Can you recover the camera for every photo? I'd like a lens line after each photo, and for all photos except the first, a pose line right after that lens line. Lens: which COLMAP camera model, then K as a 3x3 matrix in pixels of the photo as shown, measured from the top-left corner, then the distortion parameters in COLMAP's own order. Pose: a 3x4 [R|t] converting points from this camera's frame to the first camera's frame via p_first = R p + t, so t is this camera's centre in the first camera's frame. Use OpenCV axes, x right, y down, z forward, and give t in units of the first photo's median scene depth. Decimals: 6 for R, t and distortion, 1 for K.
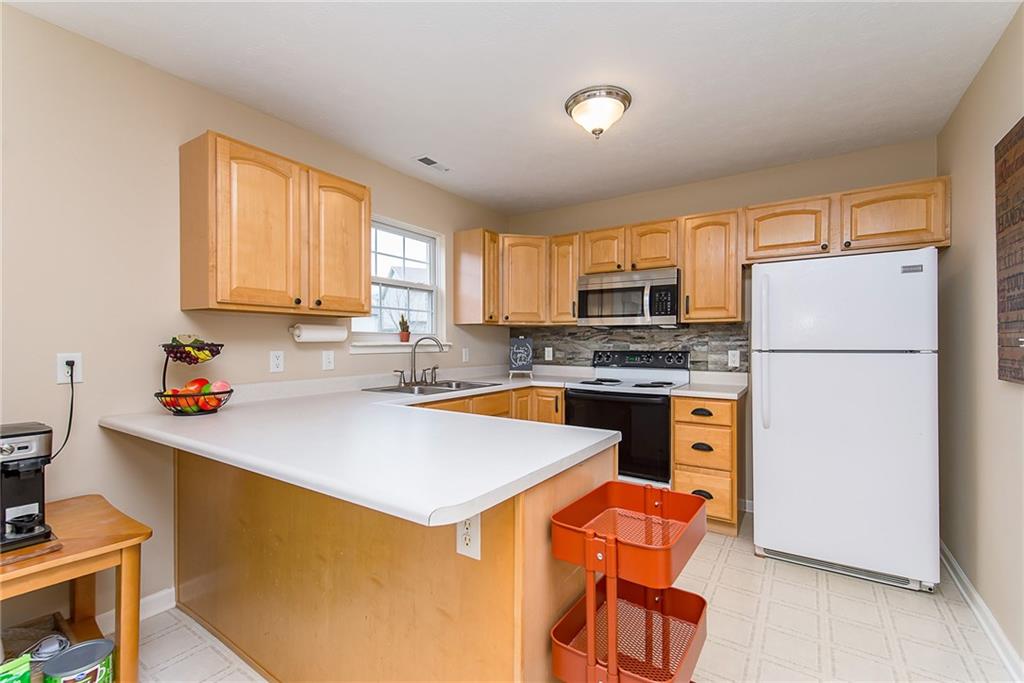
lens RADIAL K [[435.5, 0, 507.6], [0, 435.5, 341.2], [0, 0, 1]] dist [0.000867, 0.000005]
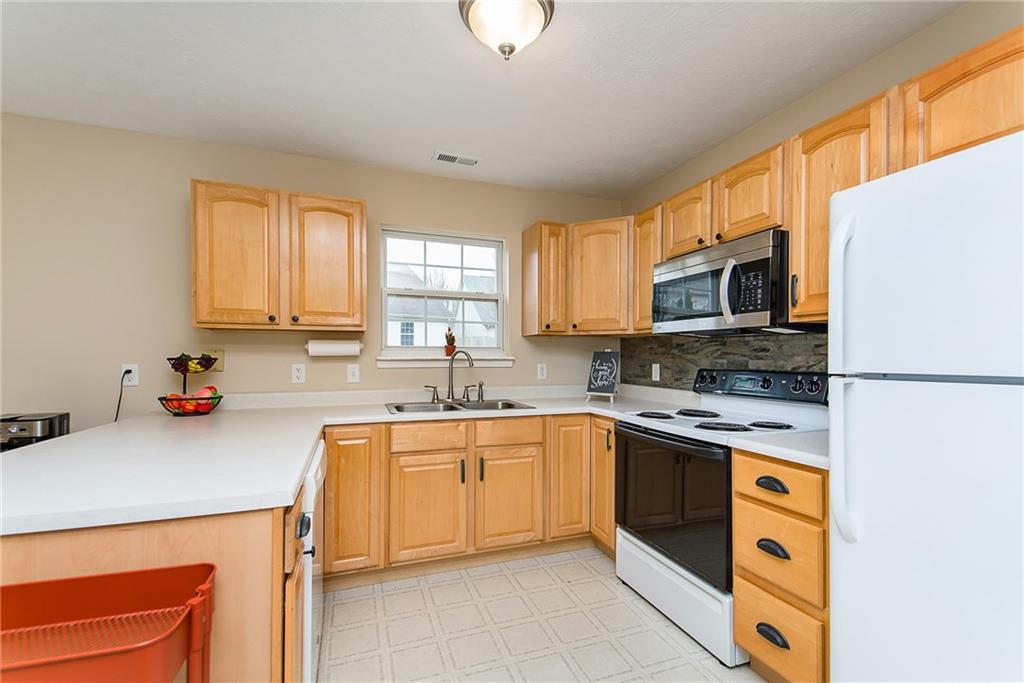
lens RADIAL K [[438.6, 0, 512.4], [0, 438.6, 357.3], [0, 0, 1]] dist [0.018010, -0.000021]
pose [[0.810701, 0.002075, -0.585457, 0.412466], [-0.000236, 0.999995, 0.003217, 0.001103], [0.585461, -0.002470, 0.810697, 0.292238]]
